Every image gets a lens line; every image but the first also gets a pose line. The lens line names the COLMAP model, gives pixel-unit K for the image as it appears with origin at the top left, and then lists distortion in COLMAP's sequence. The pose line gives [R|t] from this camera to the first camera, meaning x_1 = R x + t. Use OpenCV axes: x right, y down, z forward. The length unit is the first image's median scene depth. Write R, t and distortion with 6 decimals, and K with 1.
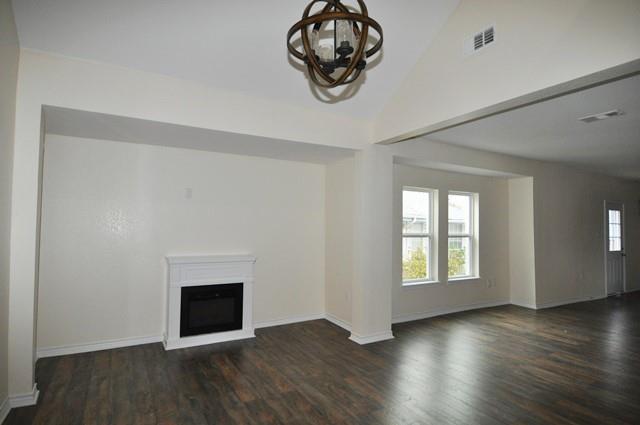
lens RADIAL K [[352.3, 0, 320.0], [0, 352.3, 212.5], [0, 0, 1]] dist [-0.018961, -0.002966]
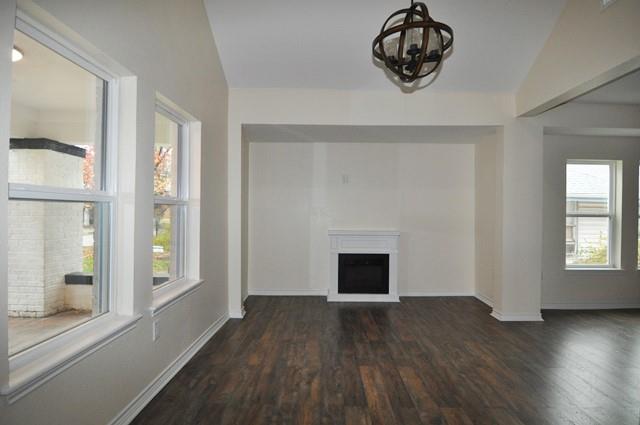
lens RADIAL K [[352.3, 0, 320.0], [0, 352.3, 212.5], [0, 0, 1]] dist [-0.018961, -0.002966]
pose [[0.861877, -0.004775, -0.507095, 0.180784], [0.021833, 0.999378, 0.027698, 0.027791], [0.506647, -0.034943, 0.861445, -0.110407]]
